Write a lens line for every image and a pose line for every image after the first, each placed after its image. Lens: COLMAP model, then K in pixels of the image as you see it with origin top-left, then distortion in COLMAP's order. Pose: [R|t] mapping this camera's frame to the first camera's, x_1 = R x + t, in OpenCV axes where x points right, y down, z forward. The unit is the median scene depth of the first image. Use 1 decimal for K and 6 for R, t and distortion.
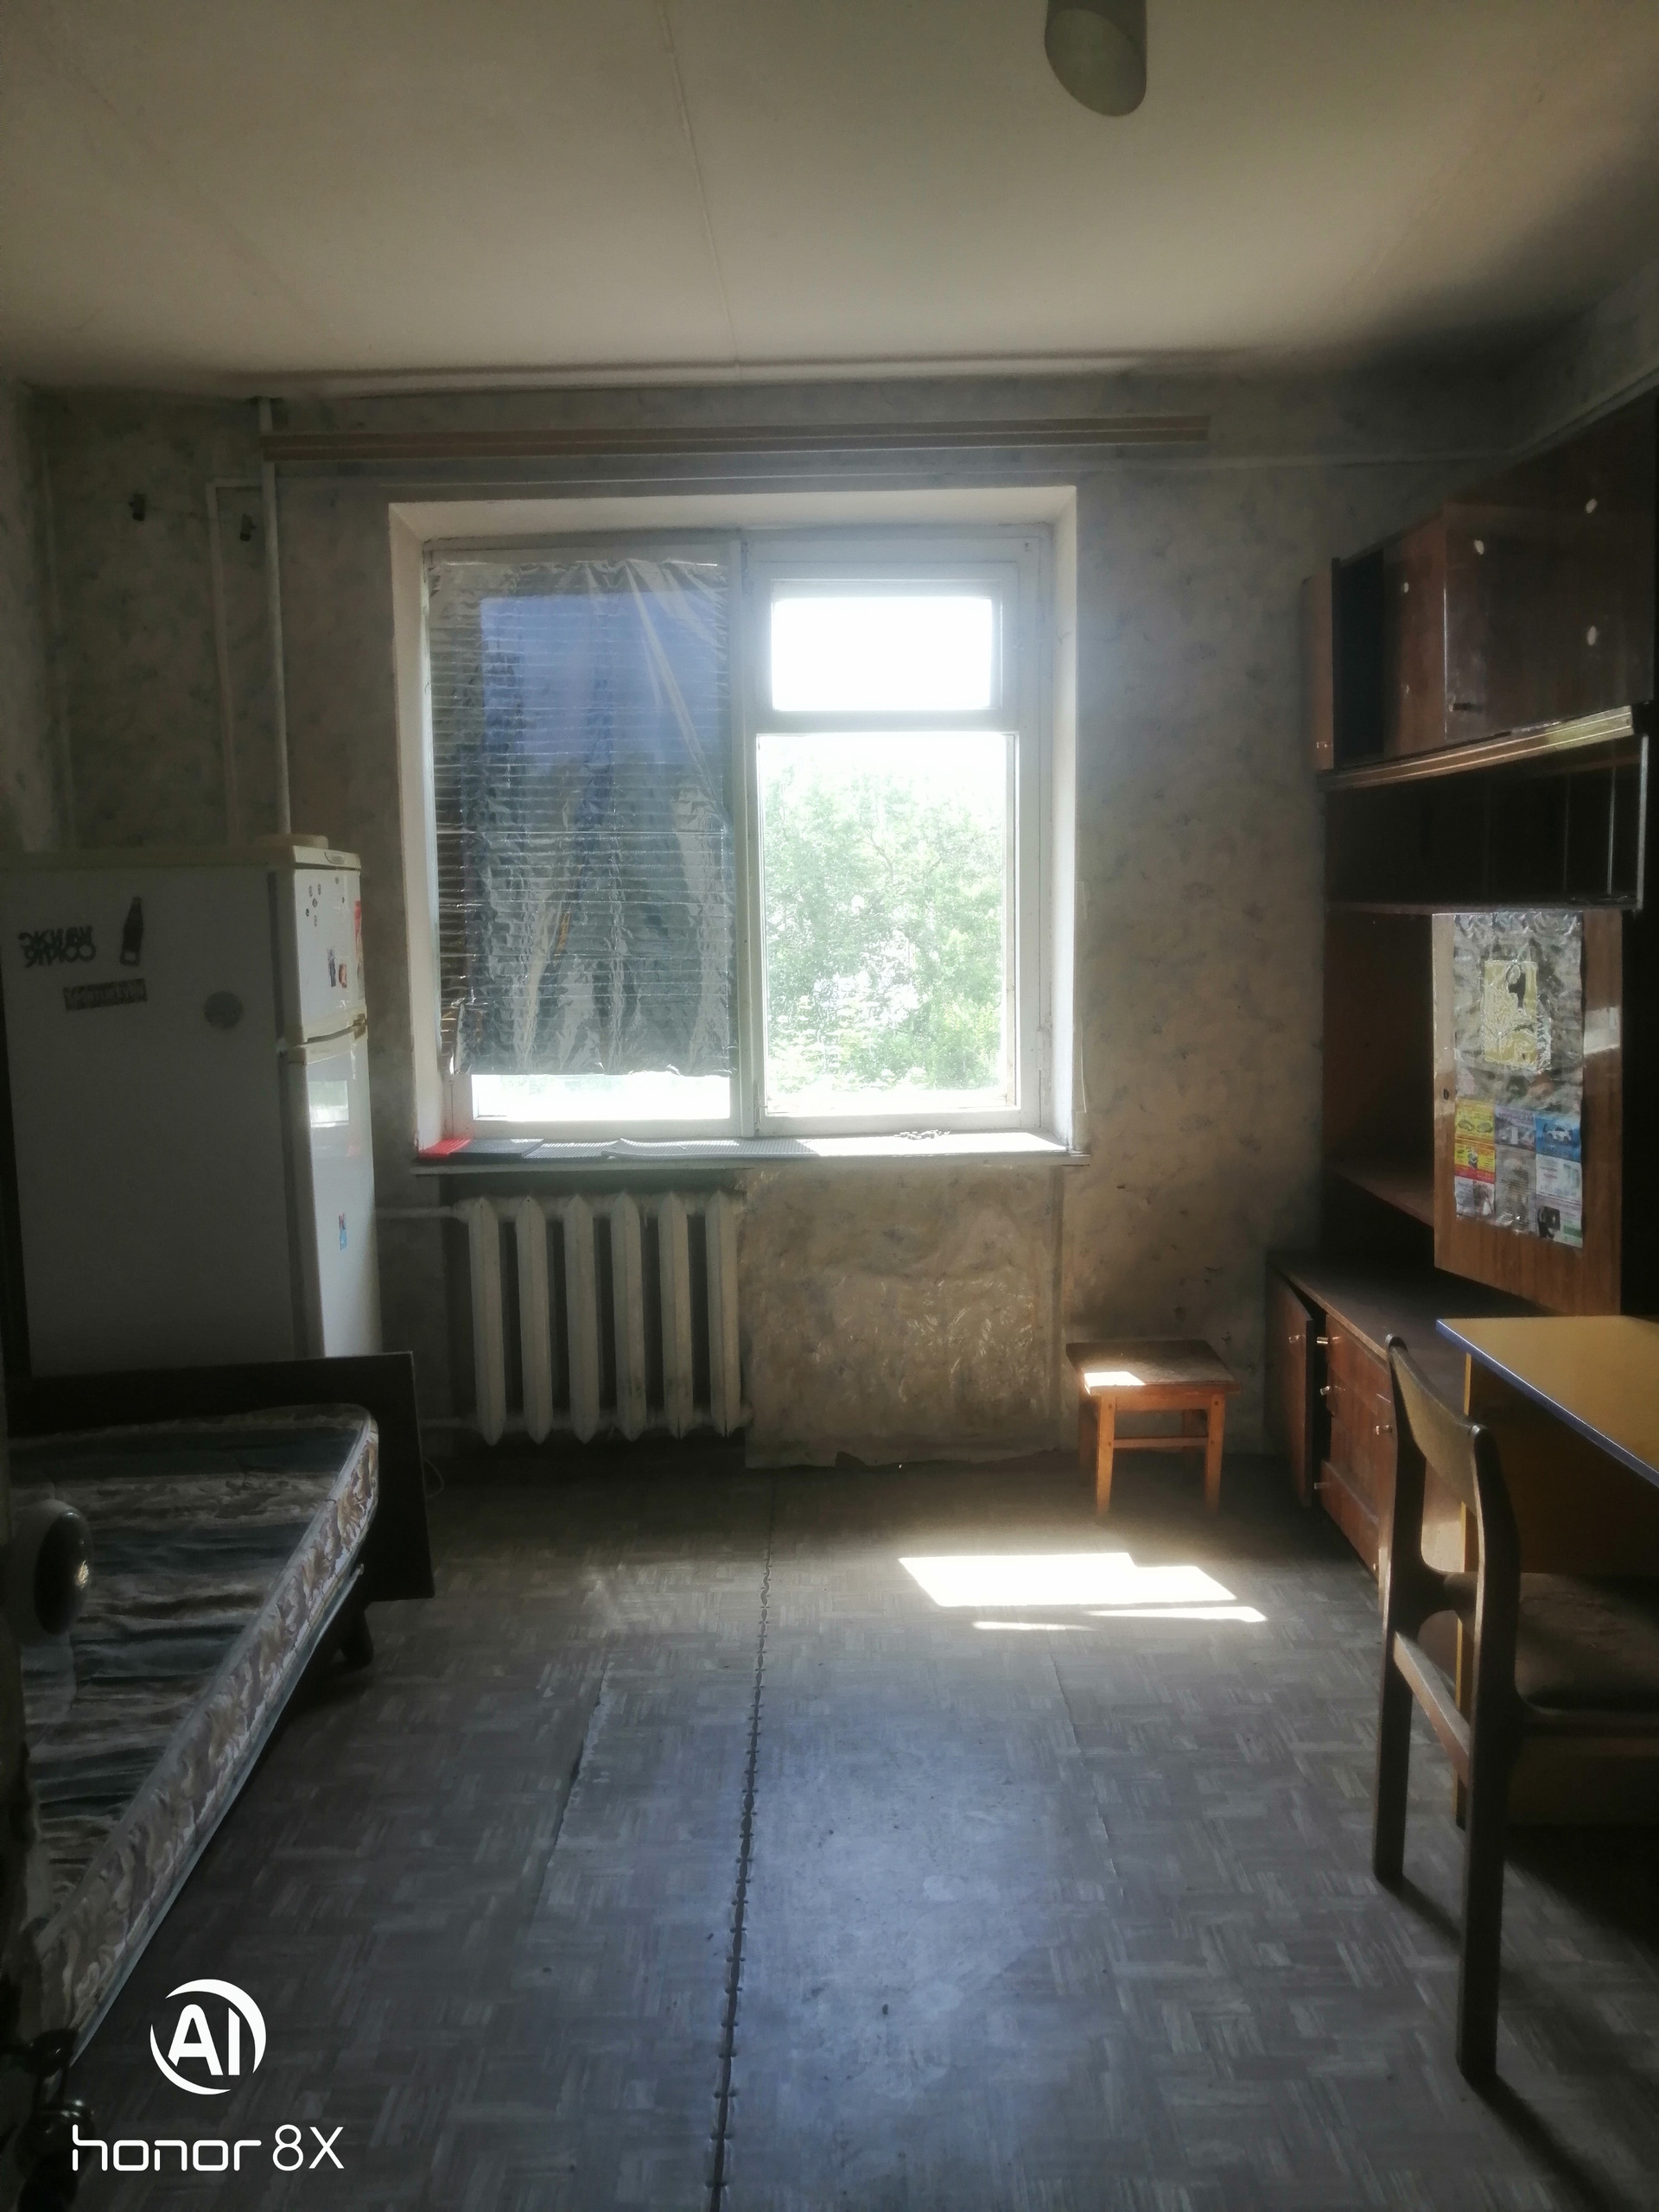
lens RADIAL K [[1739.5, 0, 830.4], [0, 1739.5, 1104.3], [0, 0, 1]] dist [-0.066689, 0.074185]
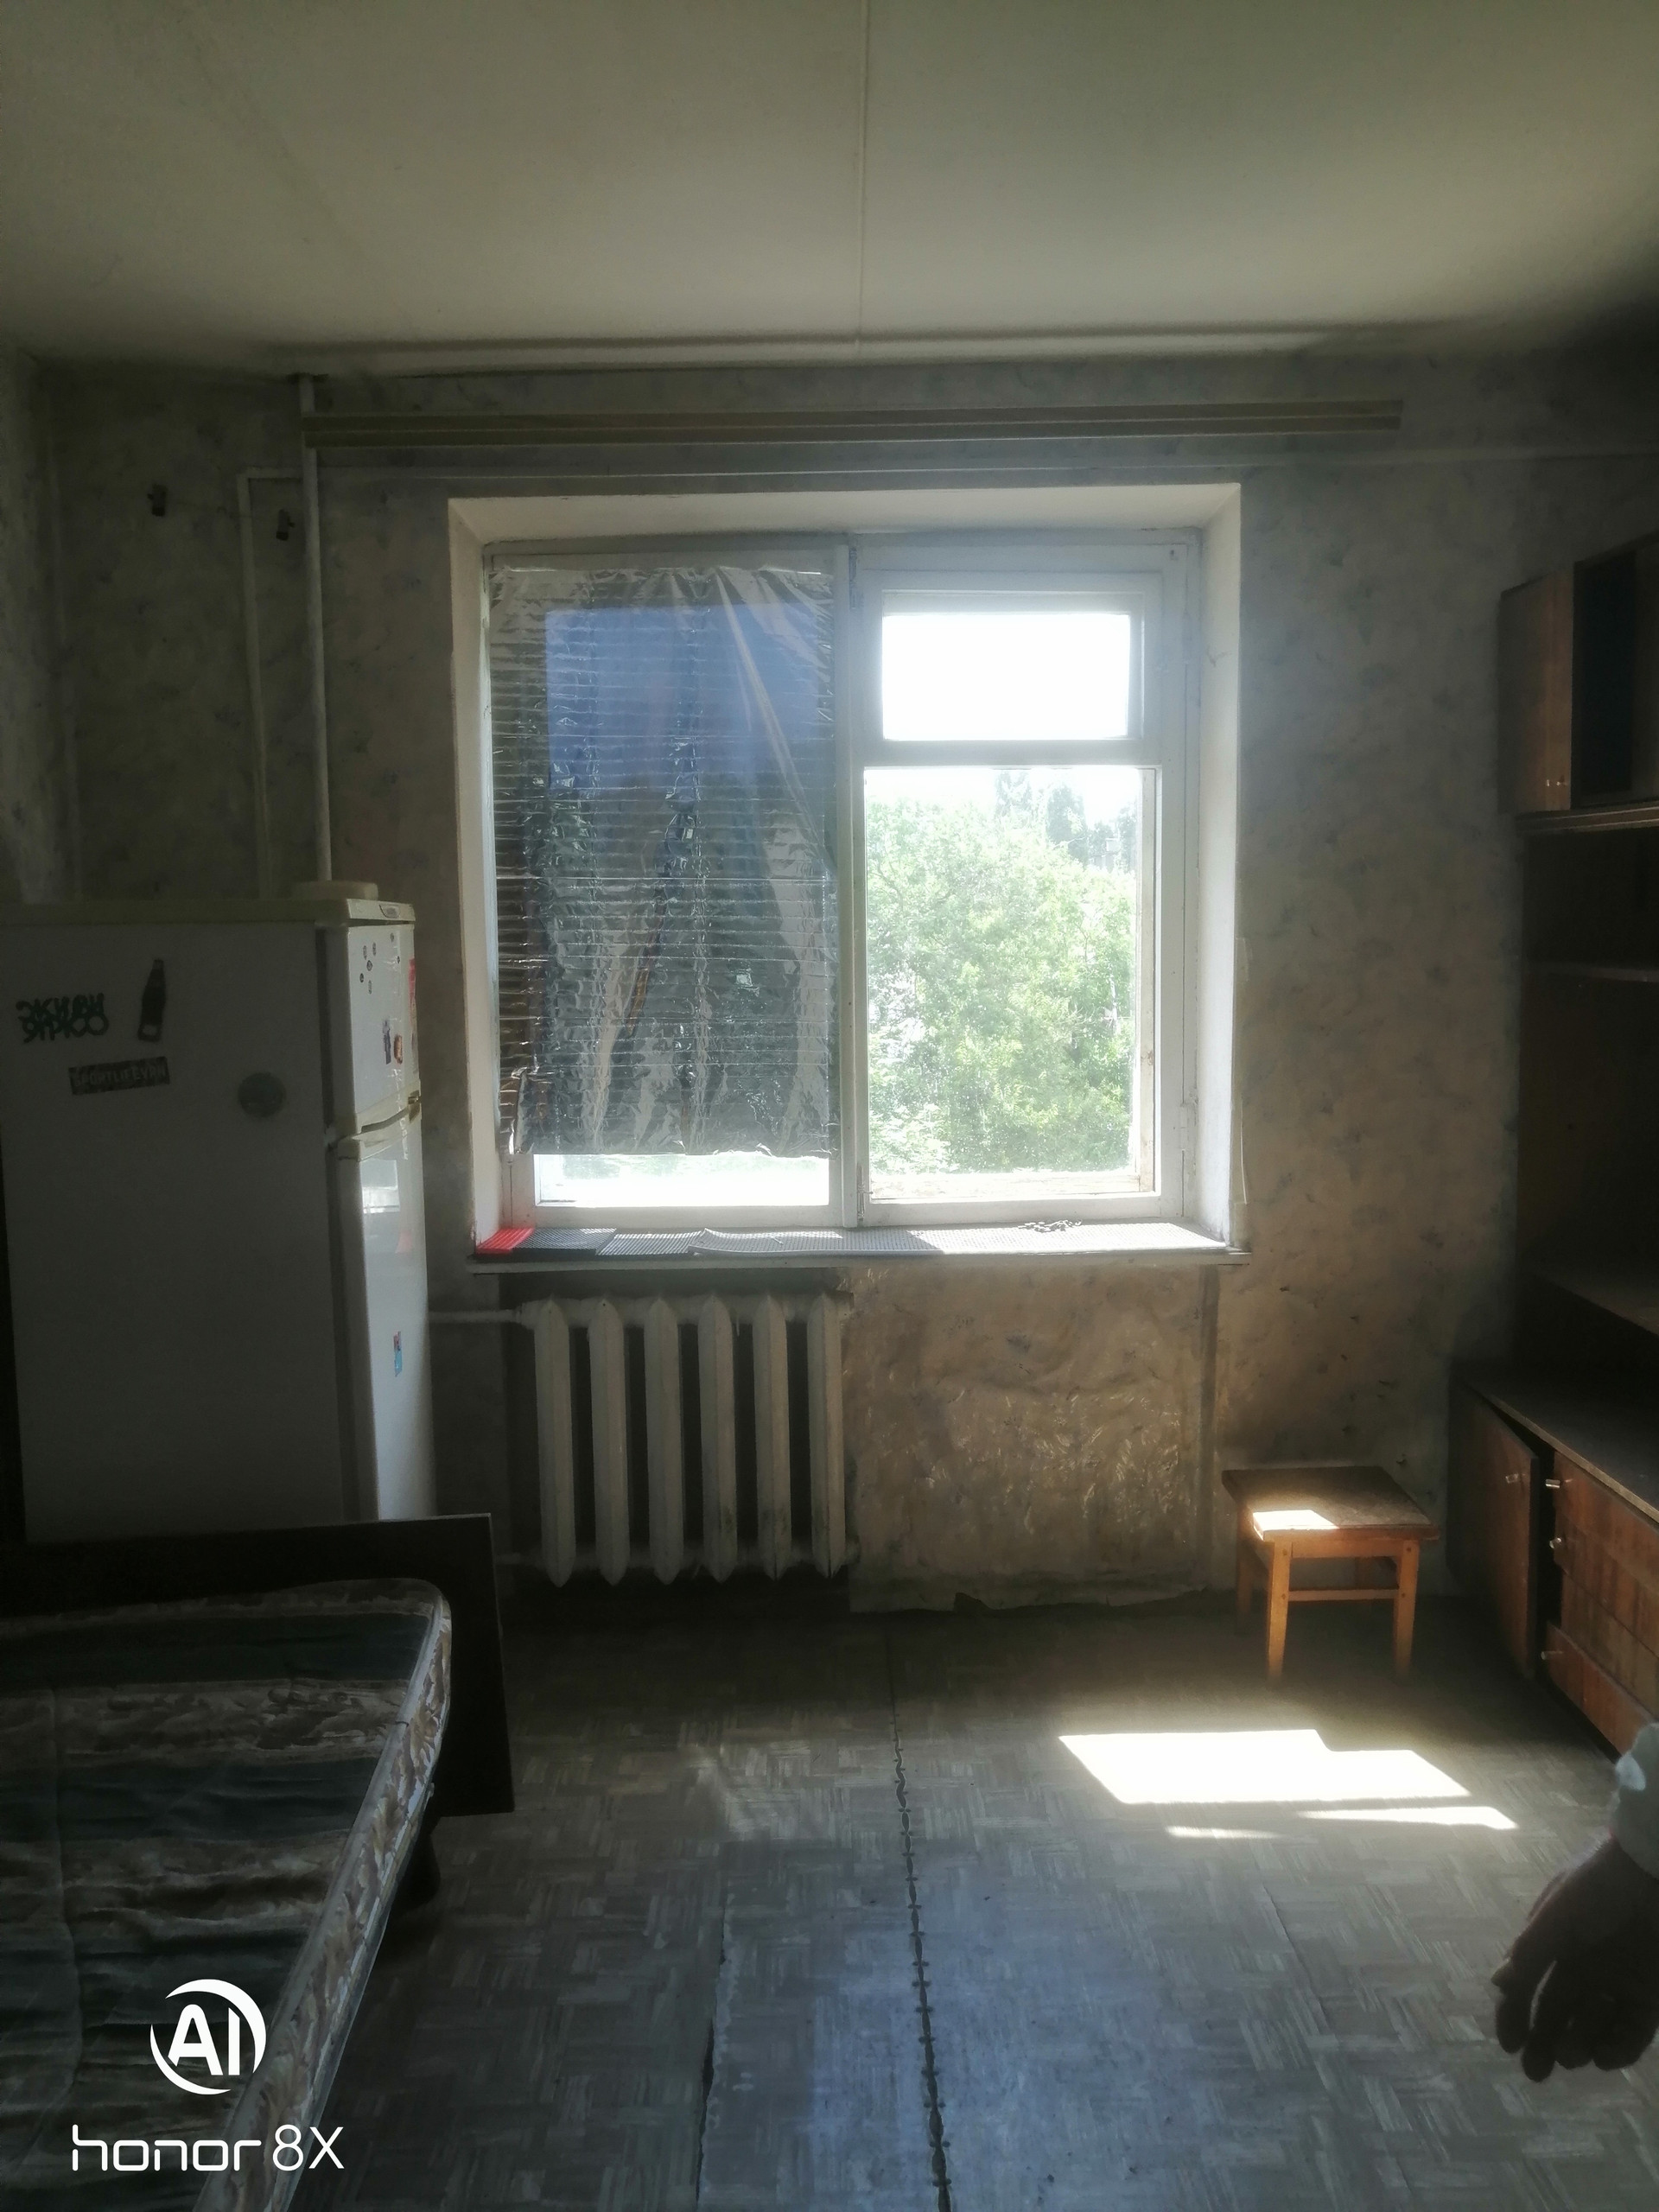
lens RADIAL K [[1760.5, 0, 827.8], [0, 1760.5, 1110.1], [0, 0, 1]] dist [-0.051880, 0.073376]
pose [[0.999987, 0.003877, -0.003160, -0.059465], [-0.003925, 0.999873, -0.015415, -0.027983], [0.003100, 0.015427, 0.999876, 0.122169]]
